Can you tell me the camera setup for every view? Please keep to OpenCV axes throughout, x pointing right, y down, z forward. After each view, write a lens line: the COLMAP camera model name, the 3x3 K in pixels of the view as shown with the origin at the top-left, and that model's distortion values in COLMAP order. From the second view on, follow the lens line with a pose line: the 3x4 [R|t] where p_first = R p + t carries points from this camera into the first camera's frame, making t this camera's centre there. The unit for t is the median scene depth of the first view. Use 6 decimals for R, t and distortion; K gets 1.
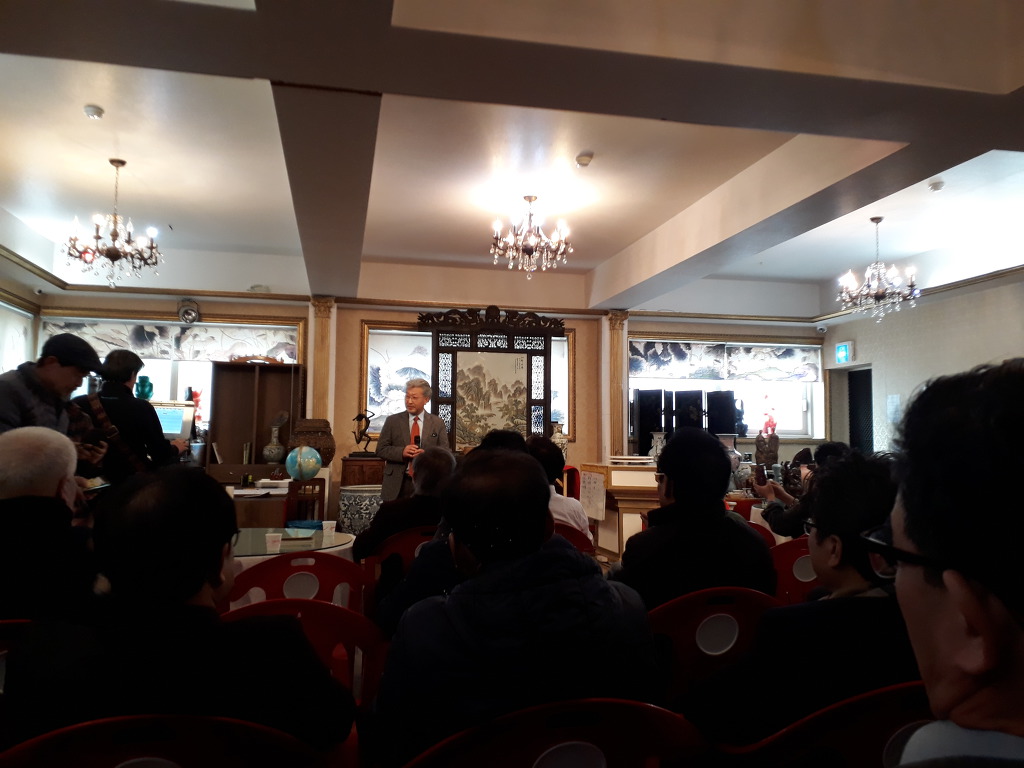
lens RADIAL K [[810.5, 0, 513.6], [0, 810.5, 383.5], [0, 0, 1]] dist [0.129642, -0.204543]
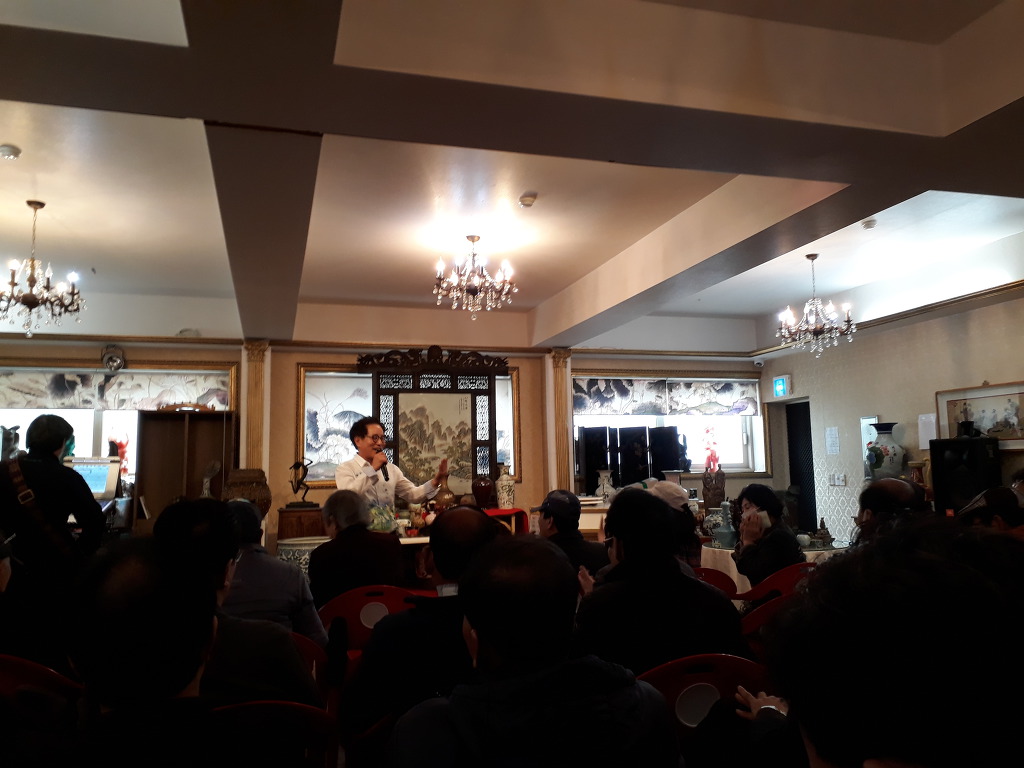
lens RADIAL K [[810.5, 0, 513.6], [0, 810.5, 383.5], [0, 0, 1]] dist [0.129642, -0.204543]
pose [[0.996758, -0.020771, 0.077726, -0.008043], [0.024125, 0.998807, -0.042464, -0.006502], [-0.076751, 0.044201, 0.996070, 0.017325]]
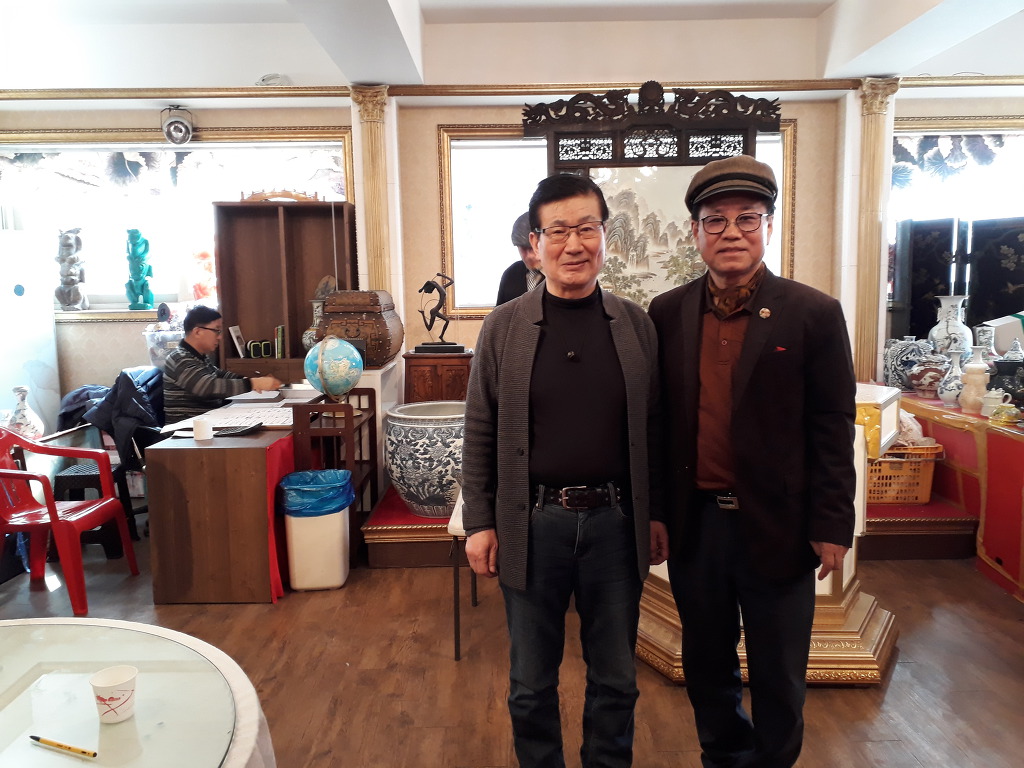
lens RADIAL K [[815.2, 0, 512.0], [0, 815.2, 384.0], [0, 0, 1]] dist [0.110087, -0.160183]
pose [[0.977592, 0.001349, -0.210504, 0.001256], [0.038130, 0.982303, 0.183374, 0.003116], [0.207026, -0.187292, 0.960241, 0.382676]]
